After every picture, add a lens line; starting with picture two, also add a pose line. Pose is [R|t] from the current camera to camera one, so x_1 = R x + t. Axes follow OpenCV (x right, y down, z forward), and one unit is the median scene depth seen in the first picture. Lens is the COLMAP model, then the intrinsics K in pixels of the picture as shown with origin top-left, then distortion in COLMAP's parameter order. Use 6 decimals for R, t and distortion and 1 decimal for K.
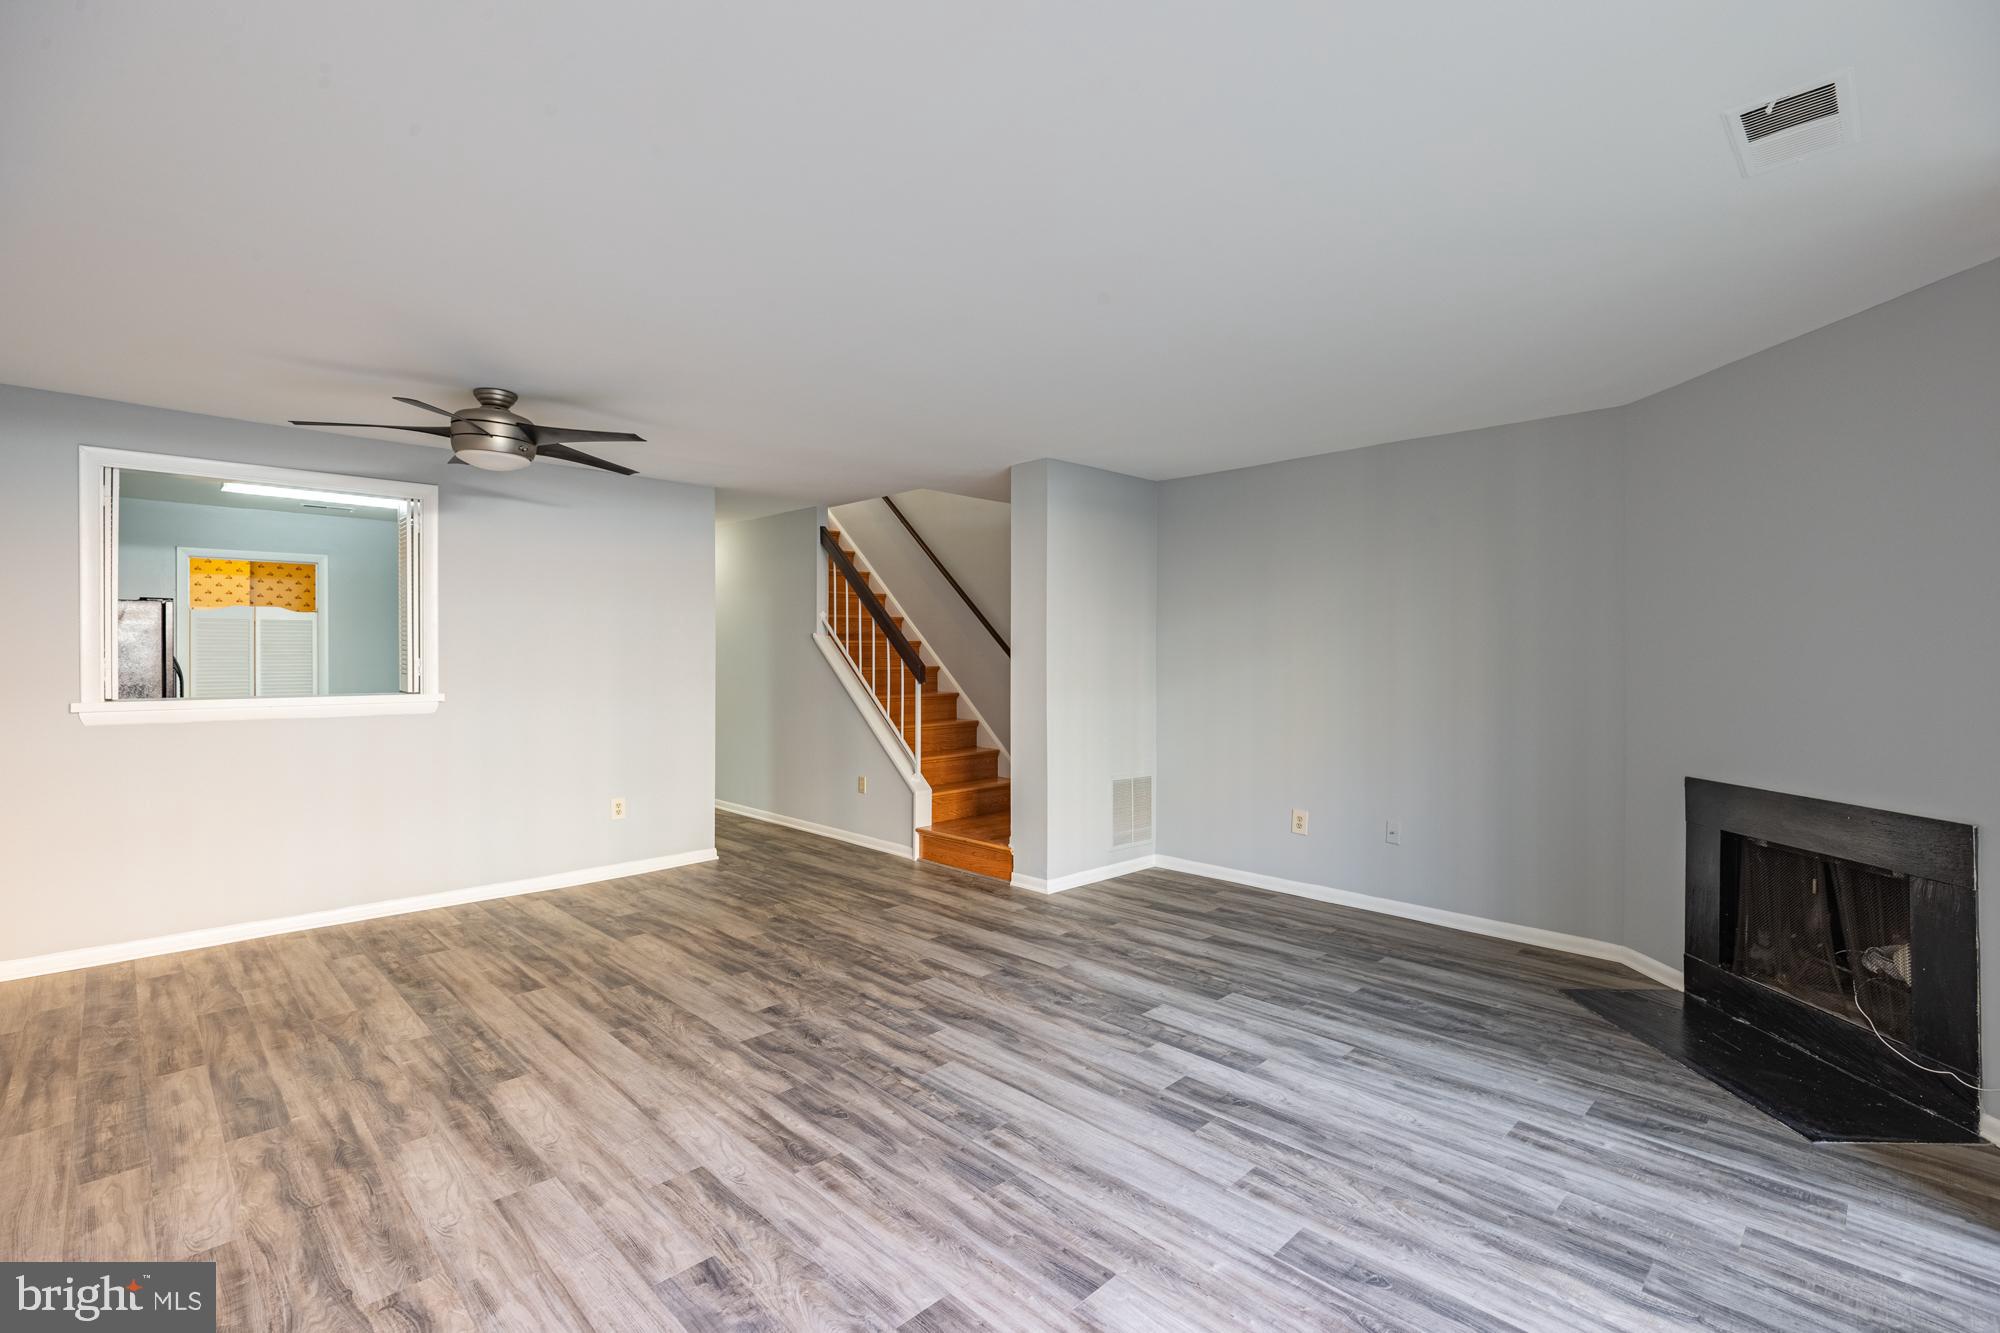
lens RADIAL K [[905.0, 0, 1000.6], [0, 905.0, 654.3], [0, 0, 1]] dist [-0.002408, -0.000064]
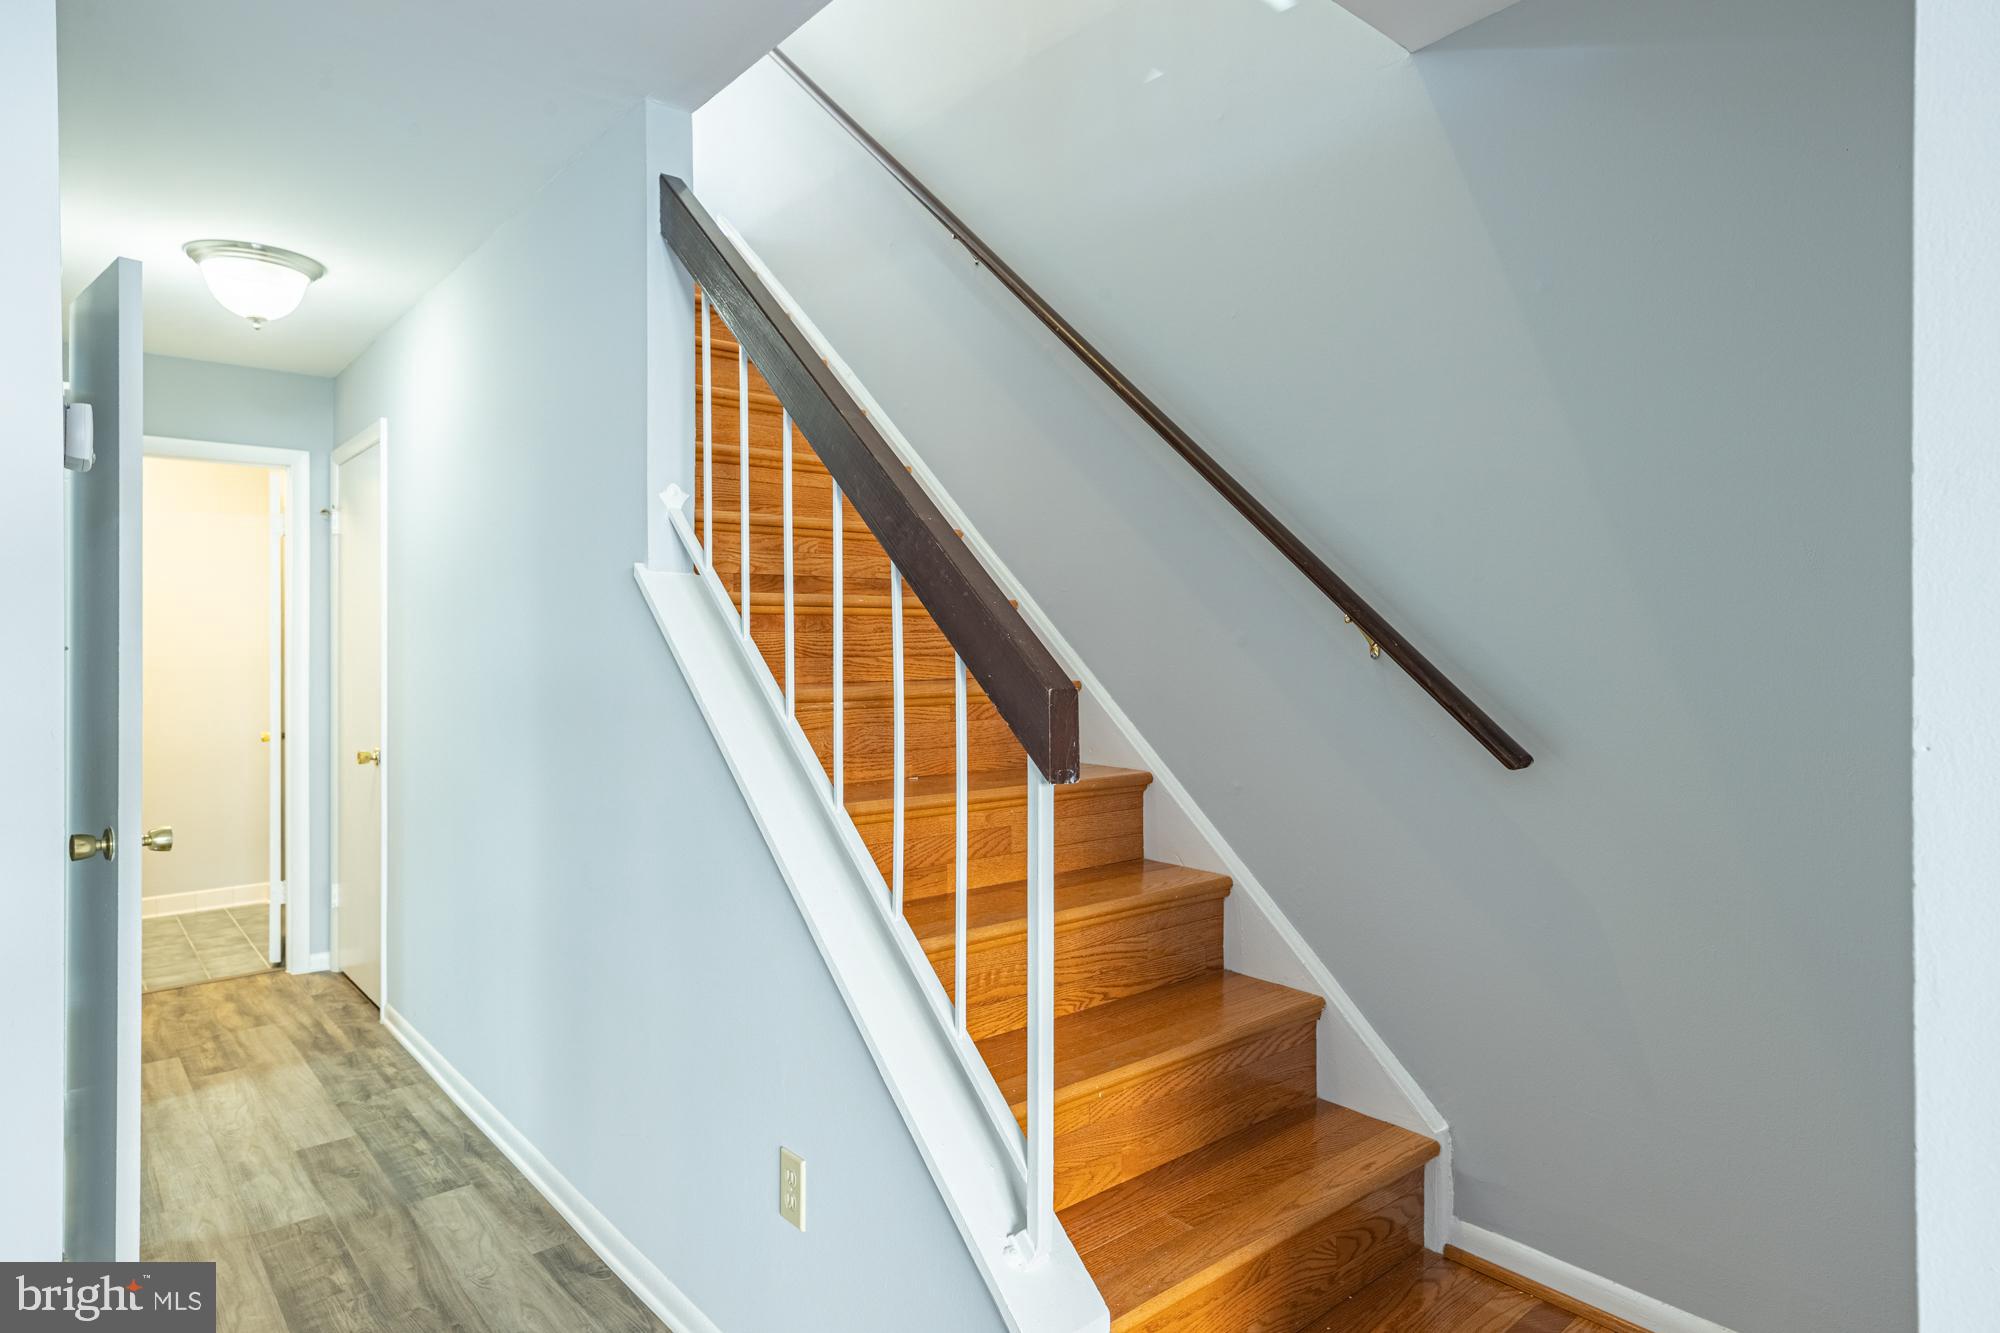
lens RADIAL K [[1132.3, 0, 999.6], [0, 1132.3, 641.0], [0, 0, 1]] dist [0.000142, 0.000000]
pose [[0.997563, -0.007378, -0.069381, -0.072727], [0.007250, 0.999972, -0.002104, 0.001402], [0.069394, 0.001596, 0.997588, 0.665295]]
